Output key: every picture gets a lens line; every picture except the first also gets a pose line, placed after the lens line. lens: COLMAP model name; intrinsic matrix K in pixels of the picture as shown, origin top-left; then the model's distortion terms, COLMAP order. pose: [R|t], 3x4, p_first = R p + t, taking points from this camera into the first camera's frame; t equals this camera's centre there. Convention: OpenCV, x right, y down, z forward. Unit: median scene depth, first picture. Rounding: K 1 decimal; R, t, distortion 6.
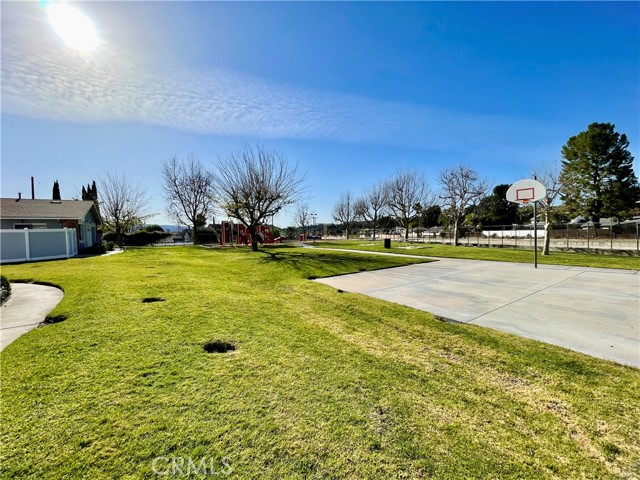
lens RADIAL K [[256.1, 0, 319.8], [0, 256.1, 241.0], [0, 0, 1]] dist [-0.001006, -0.000170]
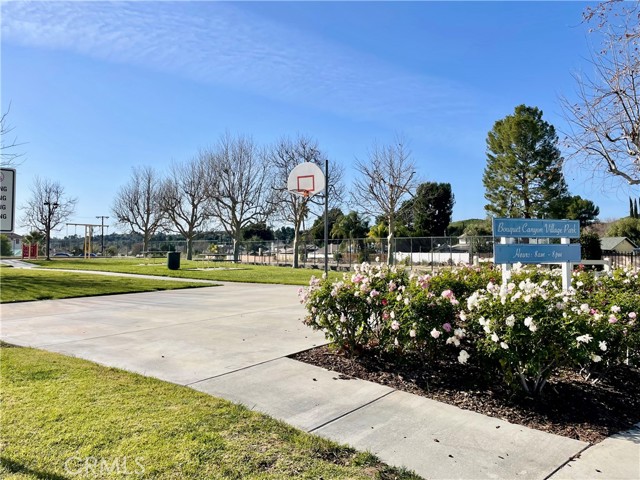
lens RADIAL K [[480.8, 0, 322.2], [0, 480.8, 236.9], [0, 0, 1]] dist [0.039404, -0.020158]
pose [[0.935456, 0.042442, 0.350886, 0.090987], [-0.018897, 0.997350, -0.070257, 0.011375], [-0.352937, 0.059092, 0.933779, -0.047236]]
